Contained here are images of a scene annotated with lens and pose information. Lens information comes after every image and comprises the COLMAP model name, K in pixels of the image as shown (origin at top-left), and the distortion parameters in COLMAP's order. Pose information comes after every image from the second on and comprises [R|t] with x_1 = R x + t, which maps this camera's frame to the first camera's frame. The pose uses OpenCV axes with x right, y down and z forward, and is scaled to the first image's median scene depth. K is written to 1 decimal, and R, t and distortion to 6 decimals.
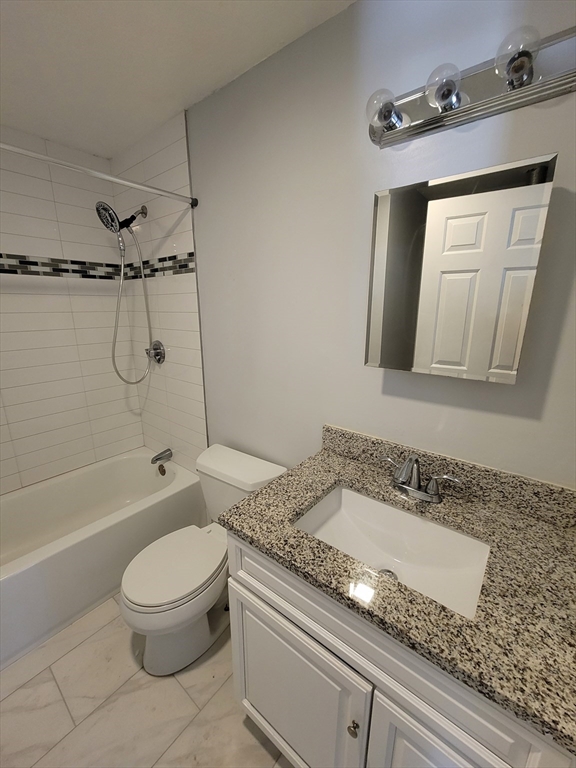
lens RADIAL K [[314.2, 0, 288.0], [0, 314.2, 384.0], [0, 0, 1]] dist [-0.008888, 0.003723]
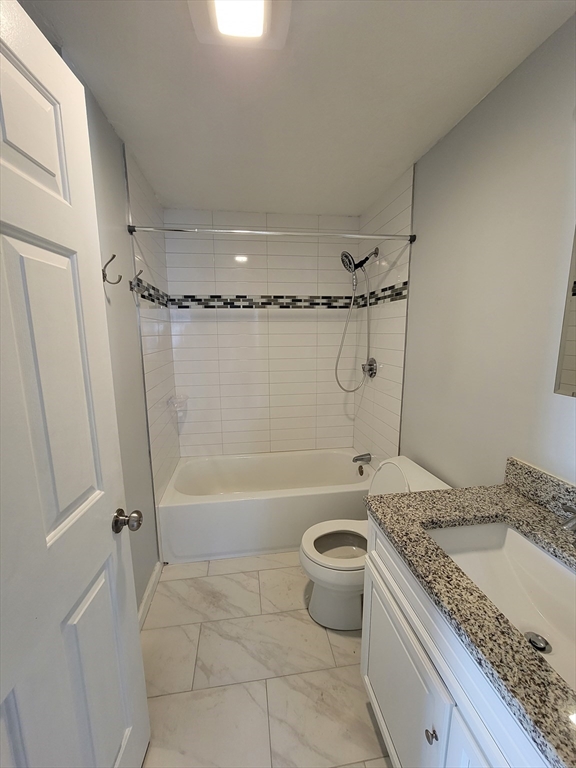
lens RADIAL K [[314.2, 0, 288.0], [0, 314.2, 384.0], [0, 0, 1]] dist [-0.008888, 0.003723]
pose [[0.733753, 0.107691, -0.670828, 0.173669], [-0.158214, 0.987297, -0.014560, 0.028584], [0.660738, 0.116818, 0.741470, -0.075662]]
